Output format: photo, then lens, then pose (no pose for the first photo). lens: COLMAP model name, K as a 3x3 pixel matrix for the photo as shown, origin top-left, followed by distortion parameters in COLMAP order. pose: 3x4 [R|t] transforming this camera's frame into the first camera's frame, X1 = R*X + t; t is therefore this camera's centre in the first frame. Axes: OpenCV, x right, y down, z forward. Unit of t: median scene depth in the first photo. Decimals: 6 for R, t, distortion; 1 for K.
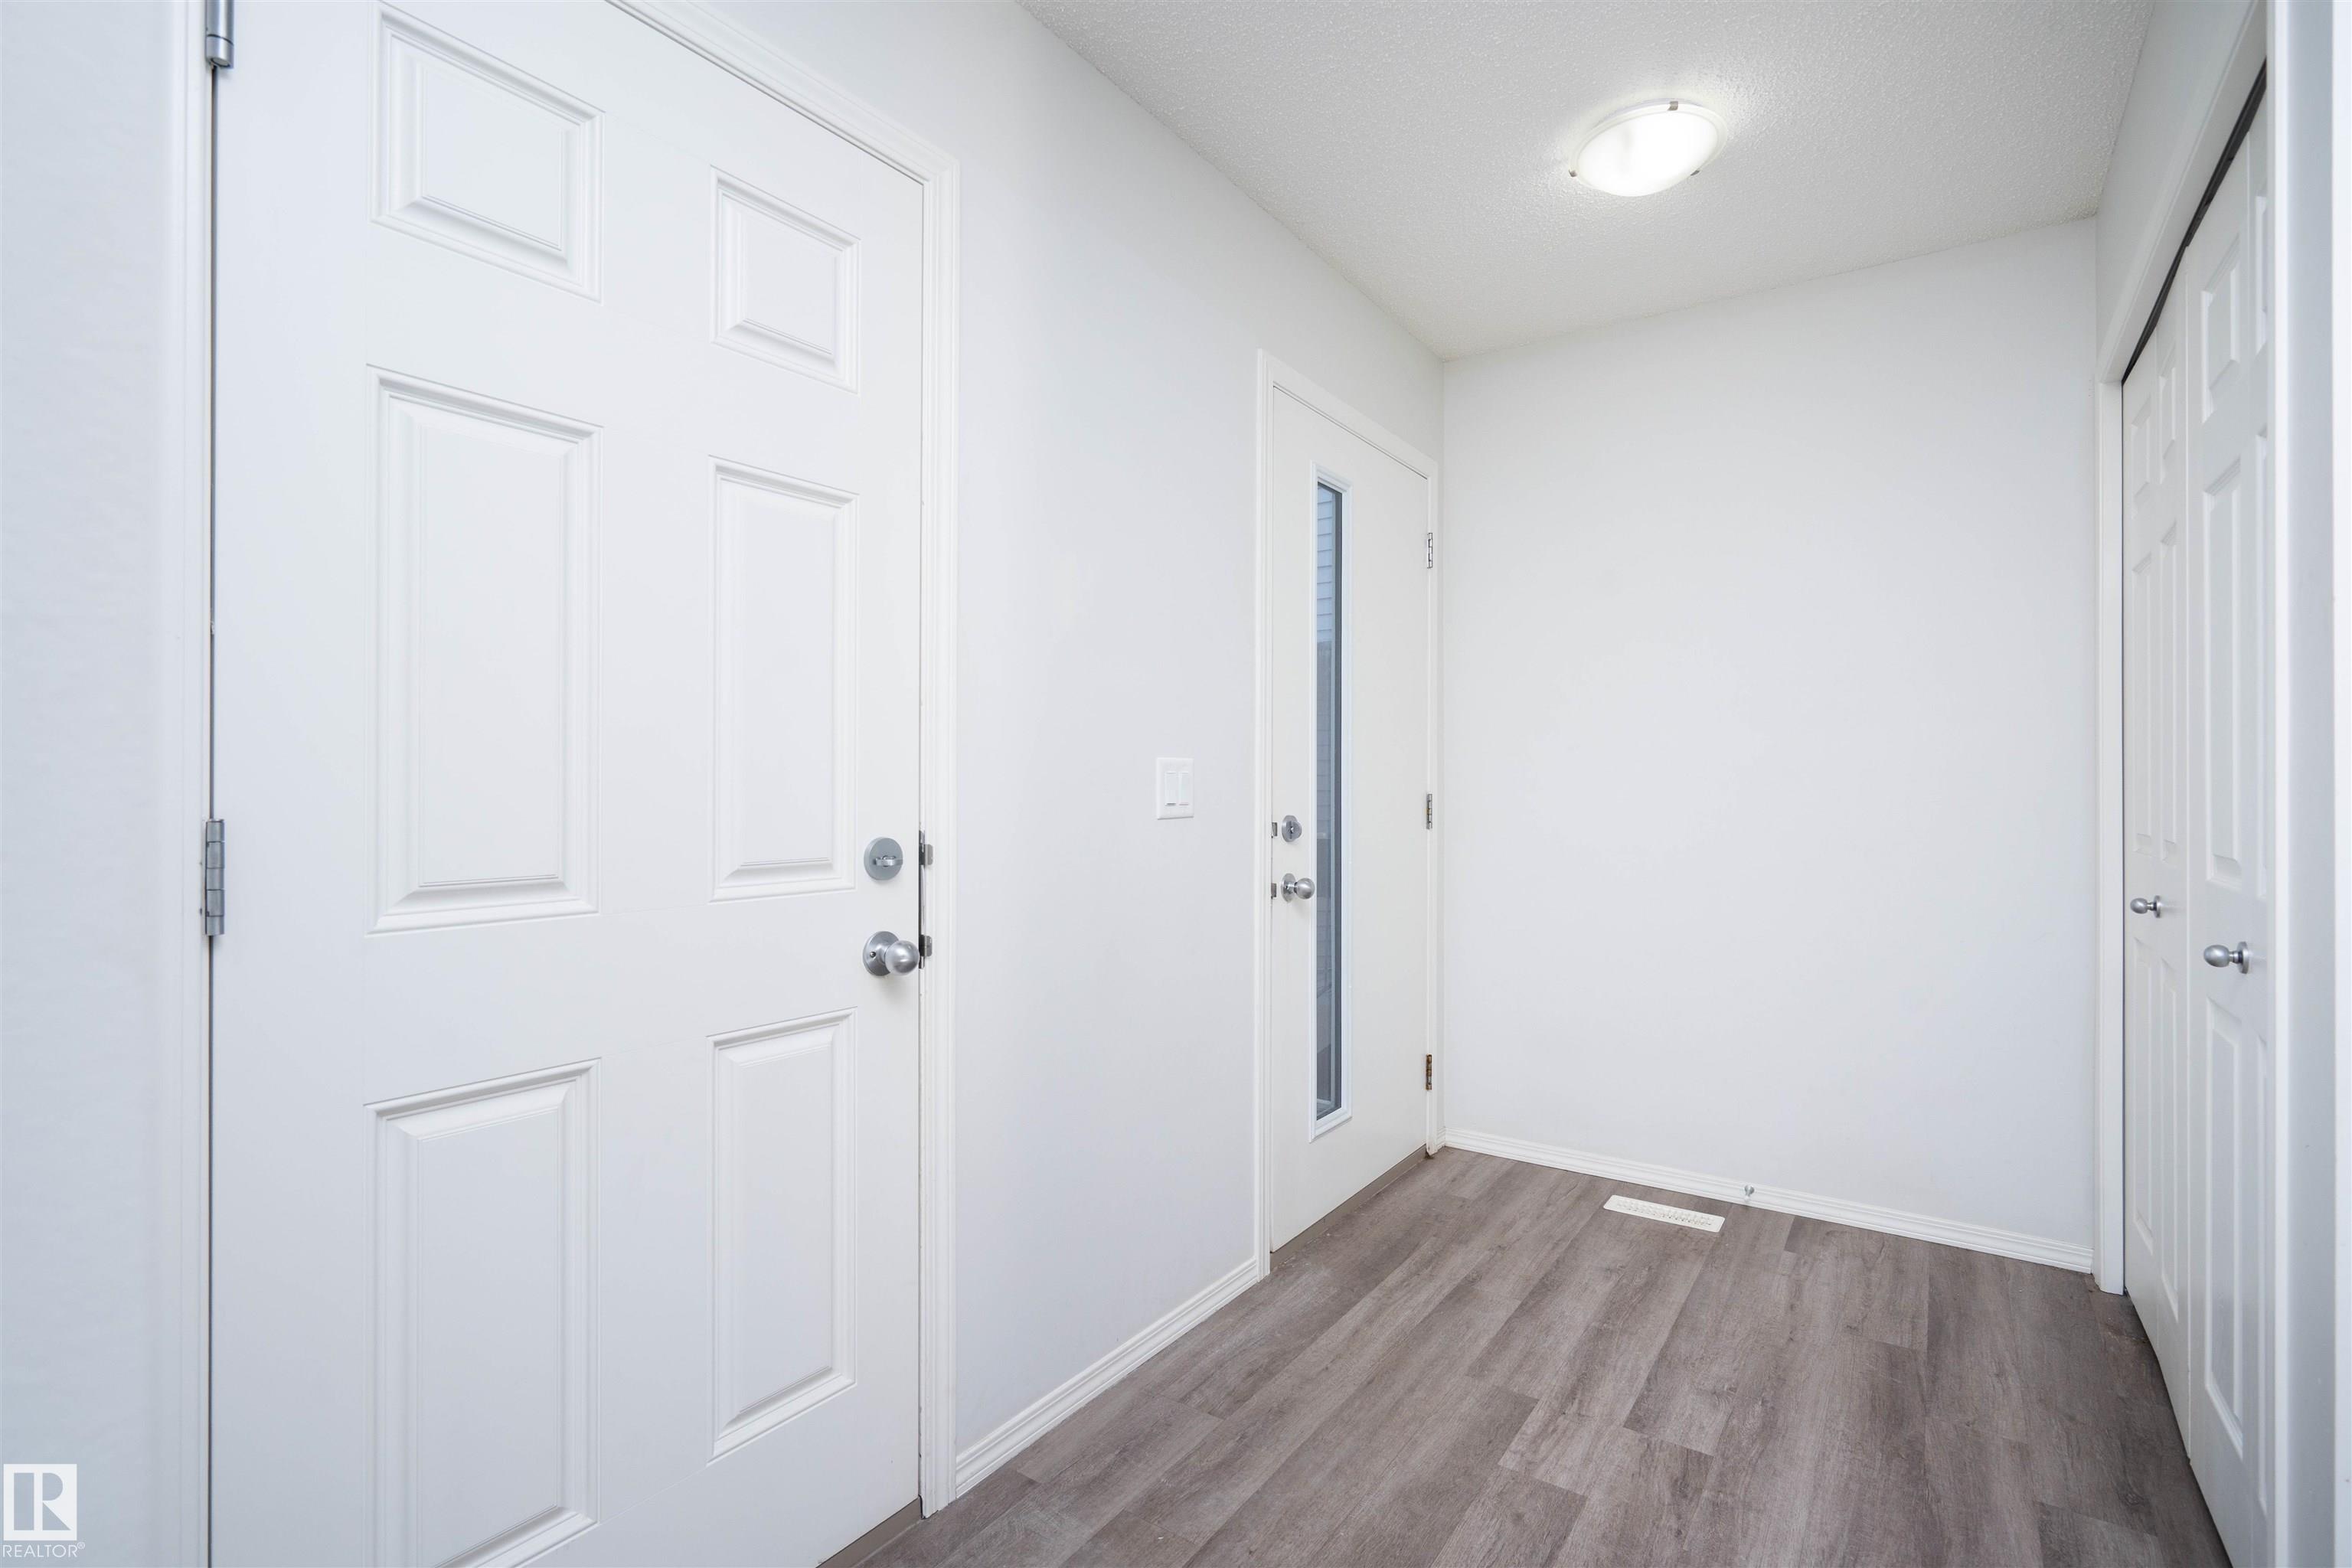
lens RADIAL K [[1073.4, 0, 1188.7], [0, 1073.4, 775.2], [0, 0, 1]] dist [0.000960, -0.000475]
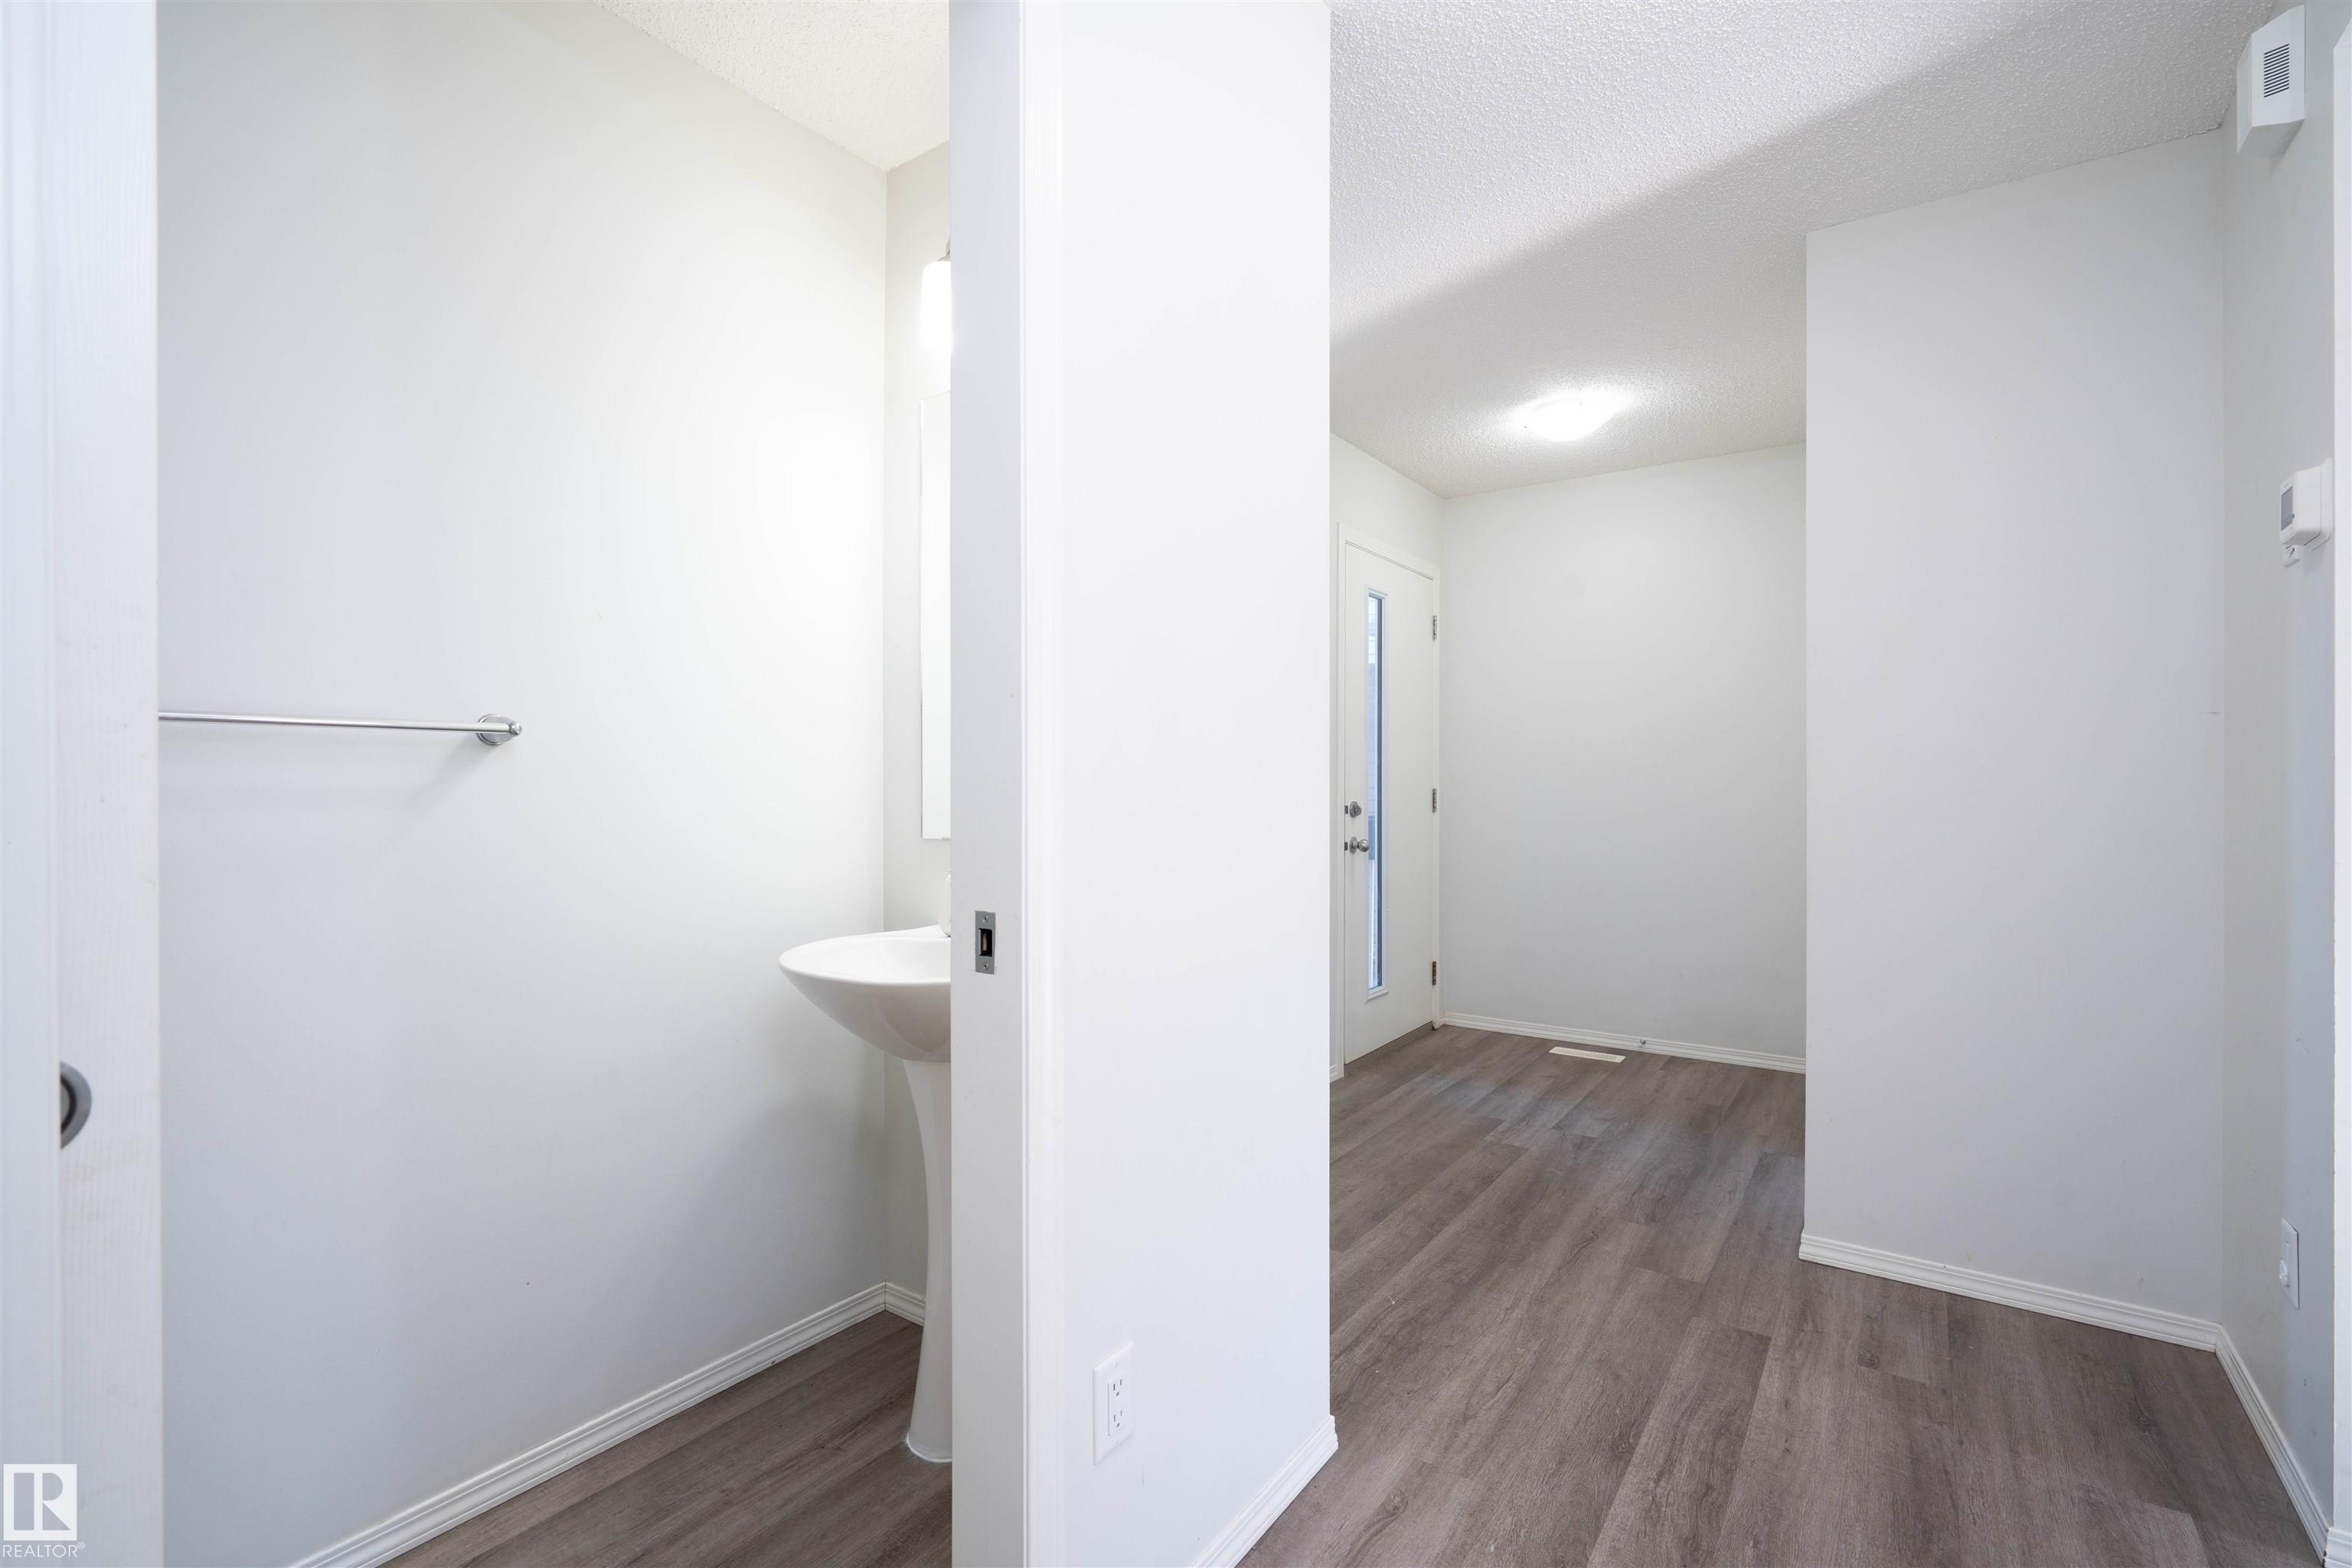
lens RADIAL K [[1073.4, 0, 1162.2], [0, 1073.4, 791.4], [0, 0, 1]] dist [0.000960, -0.000475]
pose [[0.999984, -0.005226, -0.002336, -0.198981], [0.005257, 0.999899, 0.013199, -0.000520], [0.002266, -0.013211, 0.999910, -0.652340]]
